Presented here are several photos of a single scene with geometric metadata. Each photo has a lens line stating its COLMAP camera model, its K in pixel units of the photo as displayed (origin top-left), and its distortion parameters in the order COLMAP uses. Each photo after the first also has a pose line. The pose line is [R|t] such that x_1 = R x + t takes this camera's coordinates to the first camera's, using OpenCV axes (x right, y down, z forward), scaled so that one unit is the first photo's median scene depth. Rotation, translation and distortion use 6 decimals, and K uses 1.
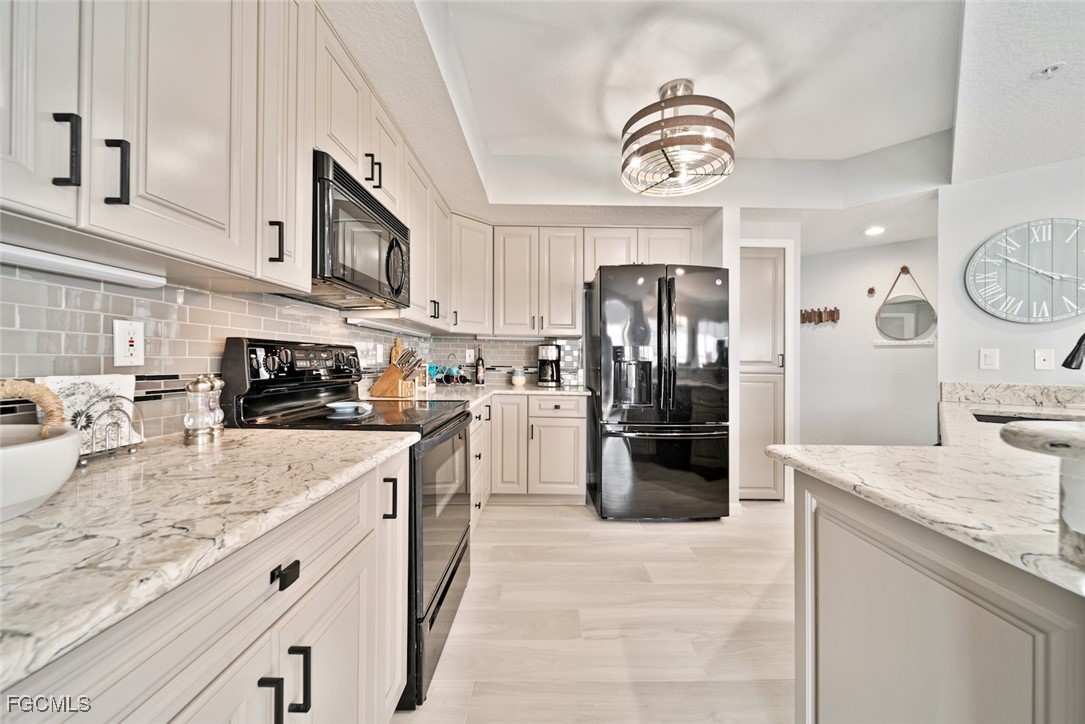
lens RADIAL K [[386.2, 0, 556.5], [0, 386.2, 343.5], [0, 0, 1]] dist [-0.003879, -0.000839]
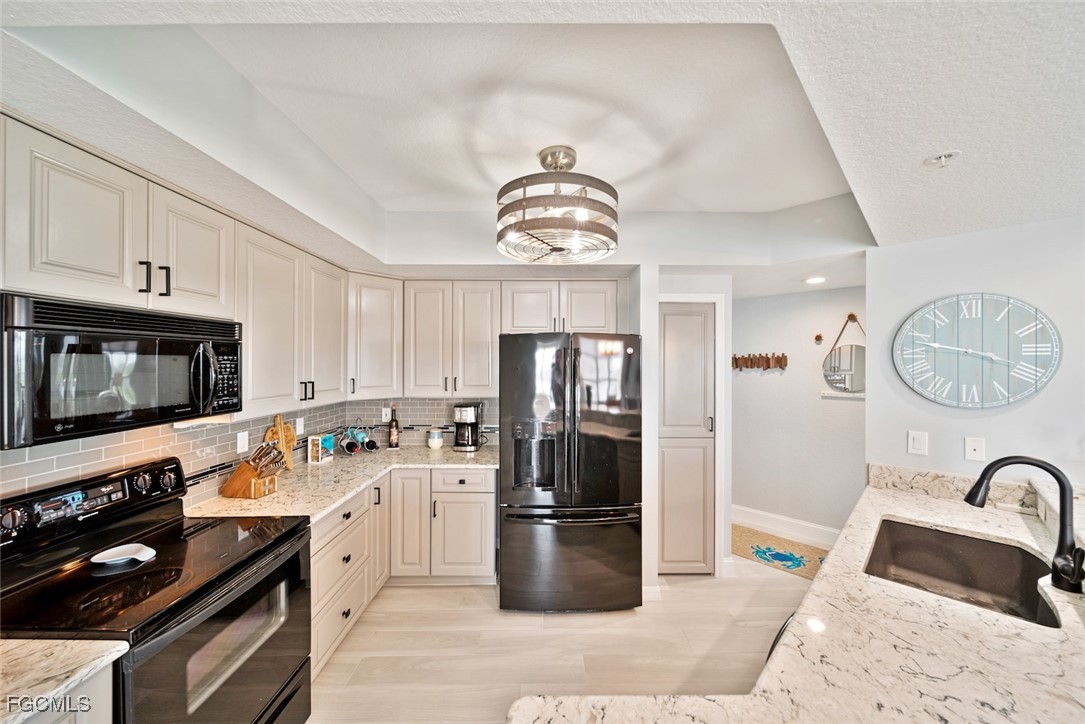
lens RADIAL K [[386.2, 0, 542.3], [0, 386.2, 354.6], [0, 0, 1]] dist [-0.003879, -0.000839]
pose [[0.999985, -0.005492, -0.000663, 0.228129], [0.005491, 0.999982, -0.002539, -0.159981], [0.000677, 0.002535, 0.999997, 0.086279]]
